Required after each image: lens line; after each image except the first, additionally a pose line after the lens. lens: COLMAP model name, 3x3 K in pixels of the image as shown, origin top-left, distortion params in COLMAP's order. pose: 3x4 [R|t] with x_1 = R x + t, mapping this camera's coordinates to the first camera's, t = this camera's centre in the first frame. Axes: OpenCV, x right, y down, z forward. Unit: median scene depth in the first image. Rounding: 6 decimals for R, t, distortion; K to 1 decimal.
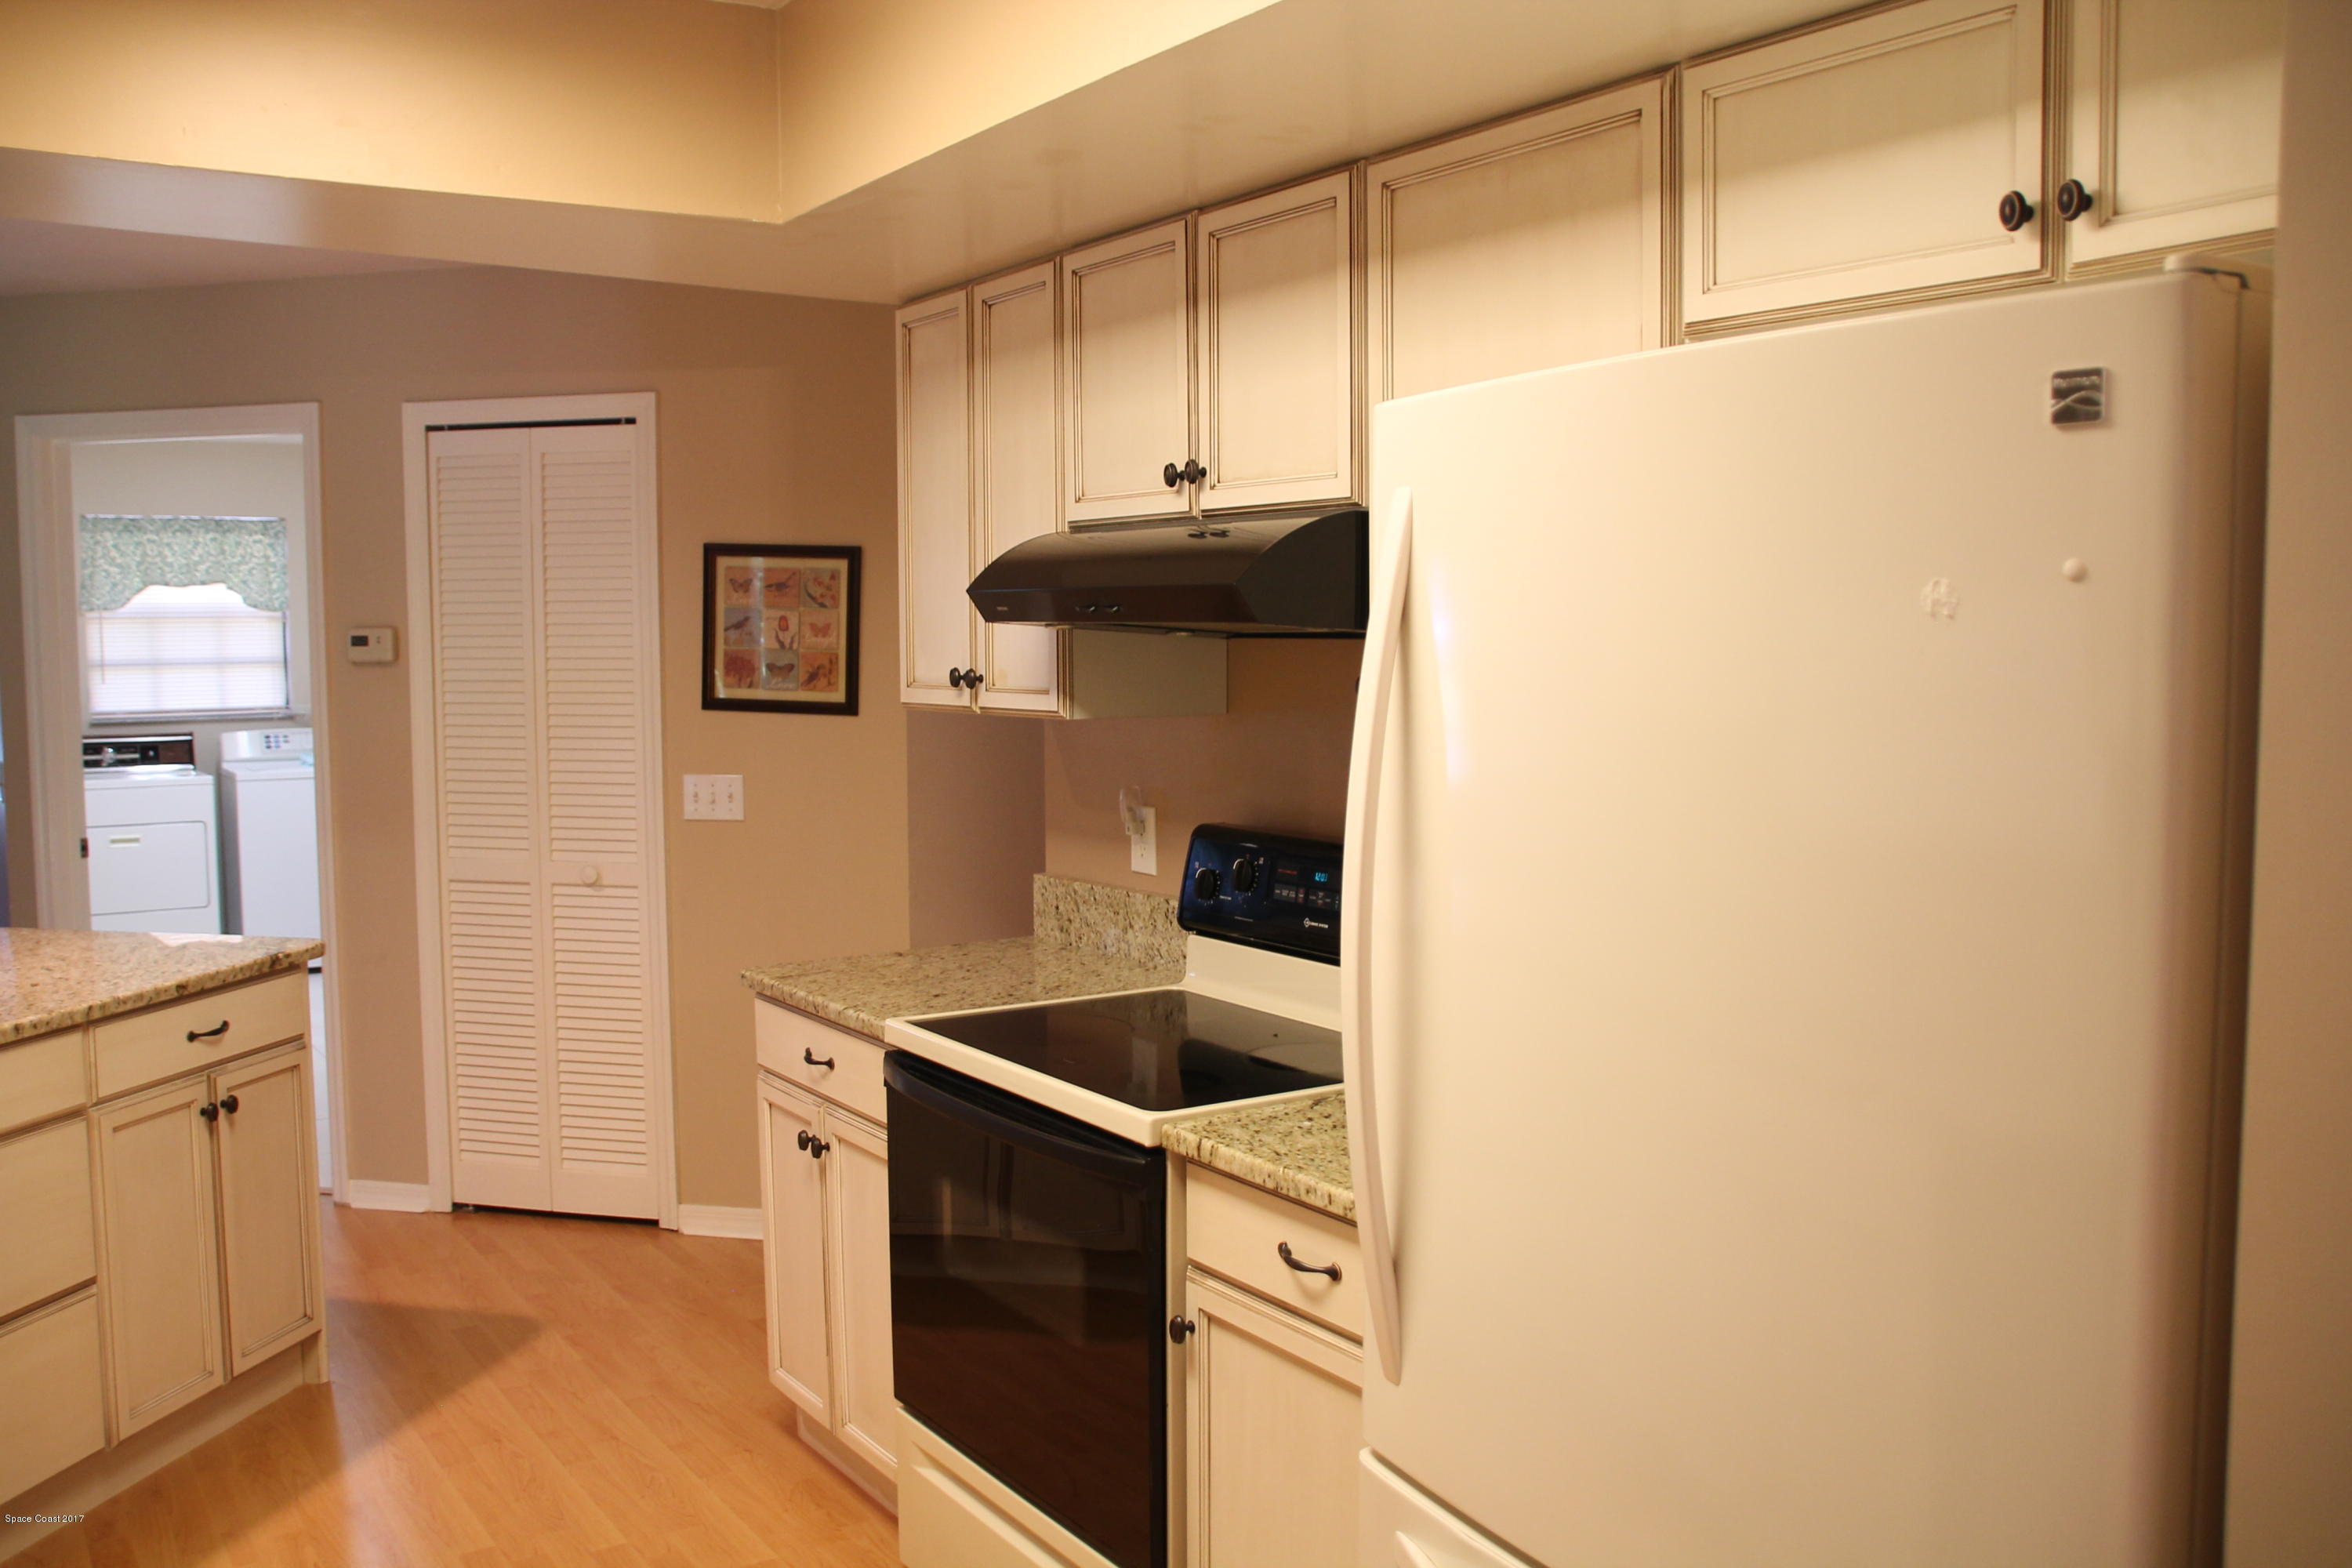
lens RADIAL K [[1994.2, 0, 1173.5], [0, 1994.2, 782.7], [0, 0, 1]] dist [-0.148444, 0.148219]
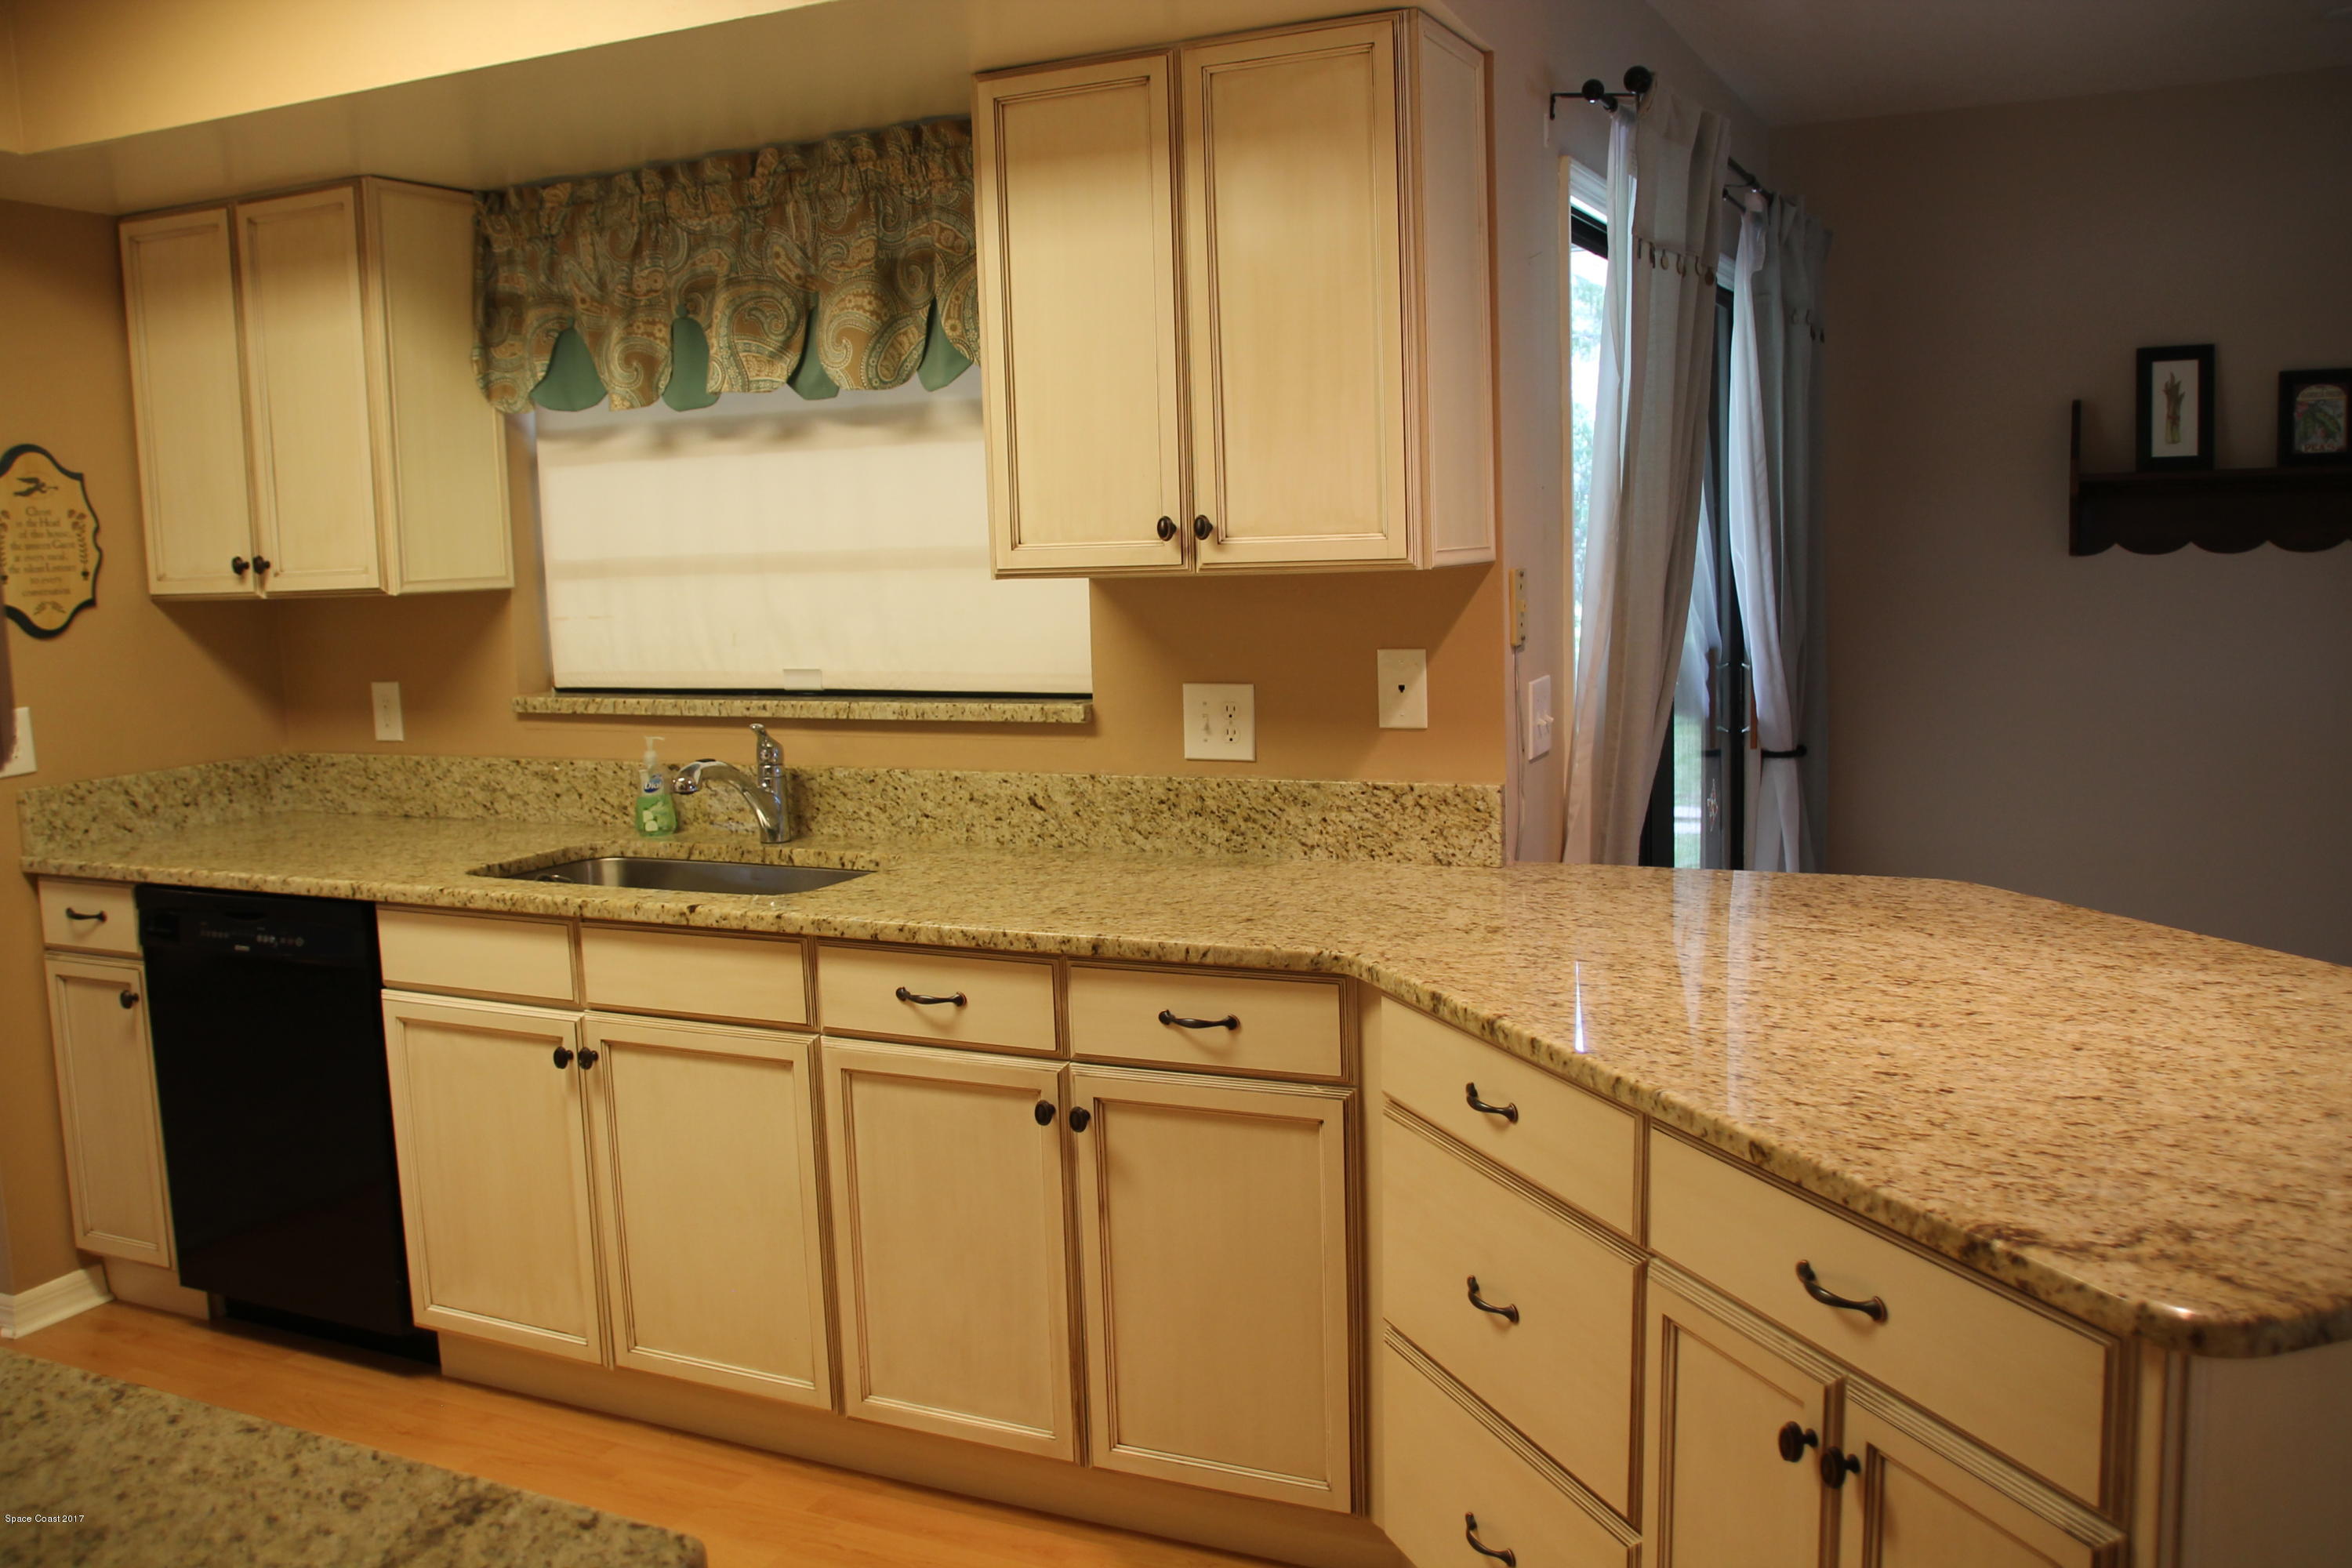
lens RADIAL K [[1994.2, 0, 1173.5], [0, 1994.2, 782.7], [0, 0, 1]] dist [-0.148444, 0.148219]
pose [[-0.857919, 0.097132, -0.504521, -0.106396], [-0.003584, 0.980812, 0.194923, -0.055165], [0.513773, 0.169036, -0.841109, 0.928931]]
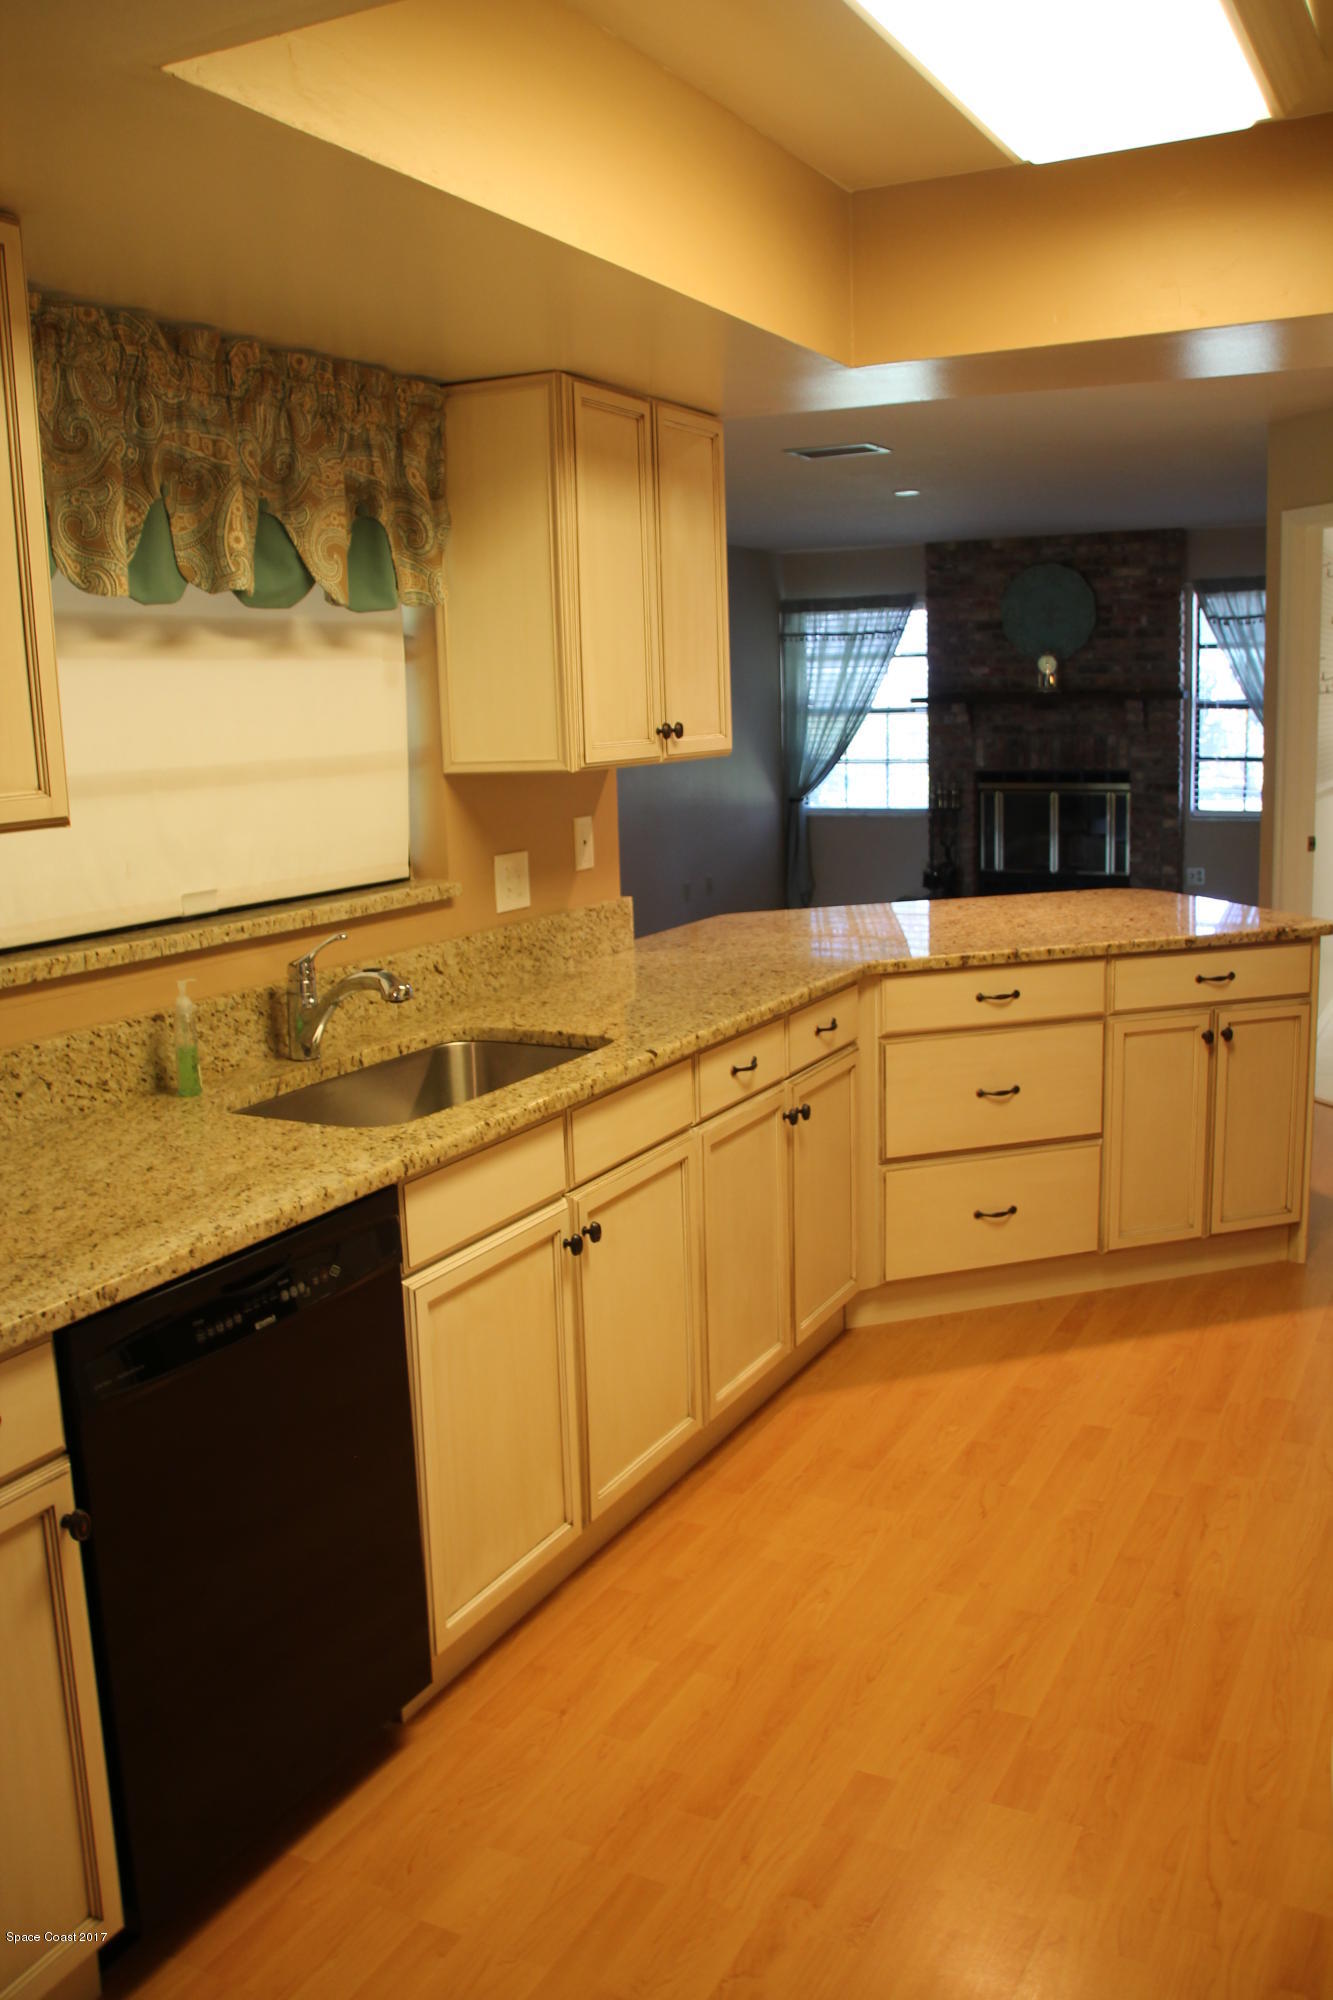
lens RADIAL K [[1695.7, 0, 666.5], [0, 1695.7, 1000.0], [0, 0, 1]] dist [-0.148444, 0.148219]
pose [[0.483696, 0.145522, -0.863054, 0.232290], [-0.041201, 0.988774, 0.143629, -0.005200], [0.874266, -0.033914, 0.484261, 0.075832]]
